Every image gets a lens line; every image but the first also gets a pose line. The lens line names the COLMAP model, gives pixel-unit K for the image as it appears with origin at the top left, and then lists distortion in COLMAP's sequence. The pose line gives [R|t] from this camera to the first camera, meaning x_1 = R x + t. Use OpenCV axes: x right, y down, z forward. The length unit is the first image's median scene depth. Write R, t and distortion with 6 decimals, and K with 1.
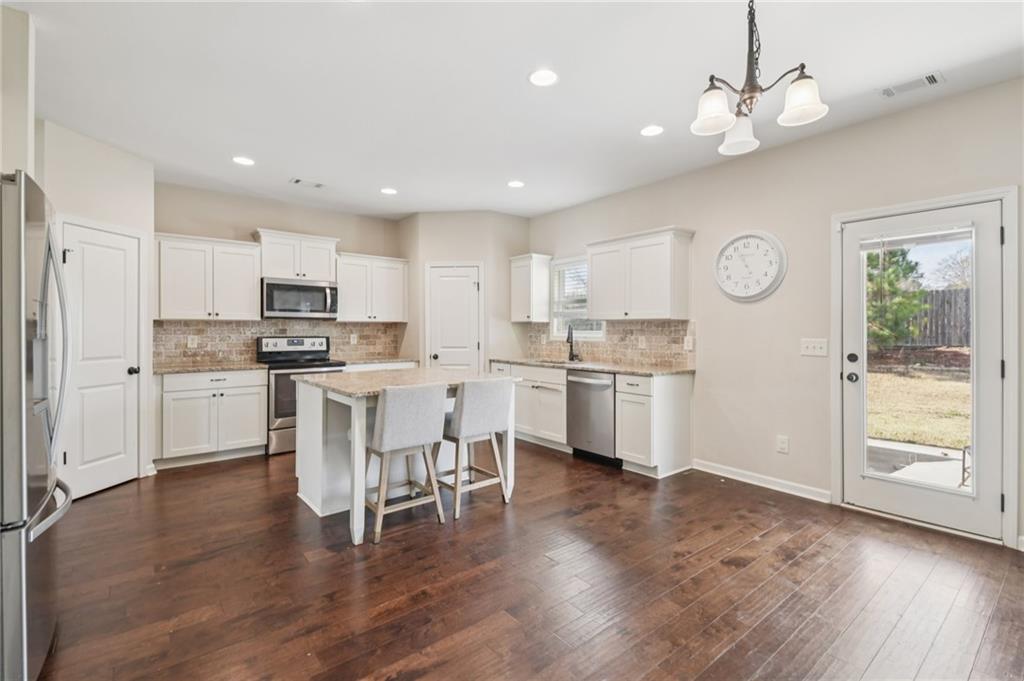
lens RADIAL K [[466.6, 0, 515.9], [0, 466.6, 331.2], [0, 0, 1]] dist [0.001271, -0.000286]
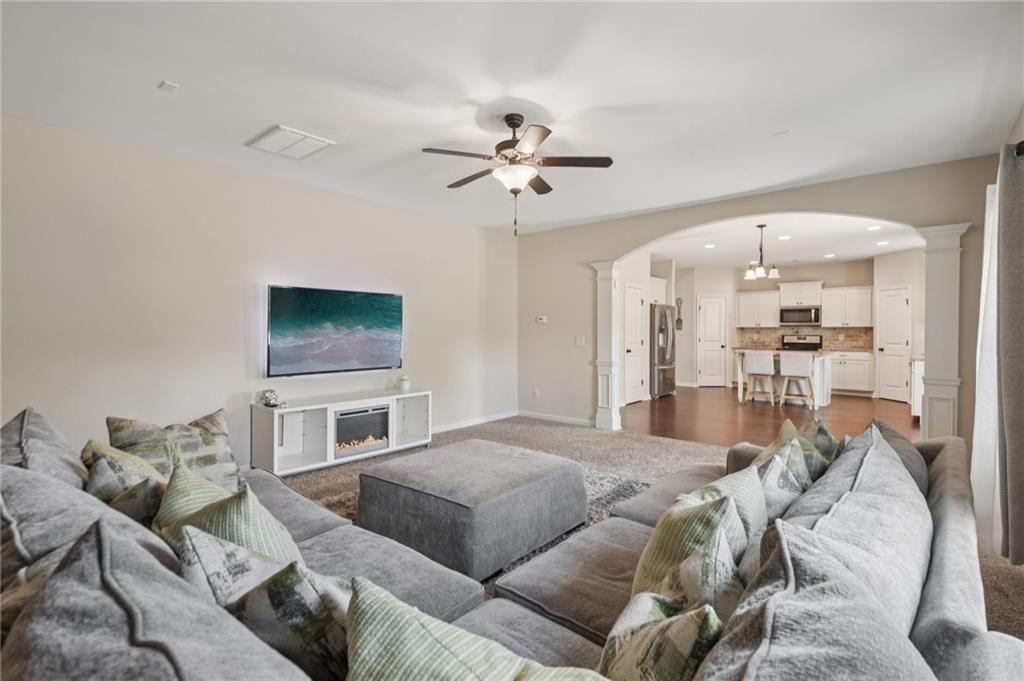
lens RADIAL K [[466.6, 0, 516.2], [0, 466.6, 335.9], [0, 0, 1]] dist [0.001271, -0.000286]
pose [[0.178818, 0.009624, -0.983835, 1.207174], [-0.004264, 0.999950, 0.009006, 0.002142], [0.983873, 0.002585, 0.178850, -0.494919]]
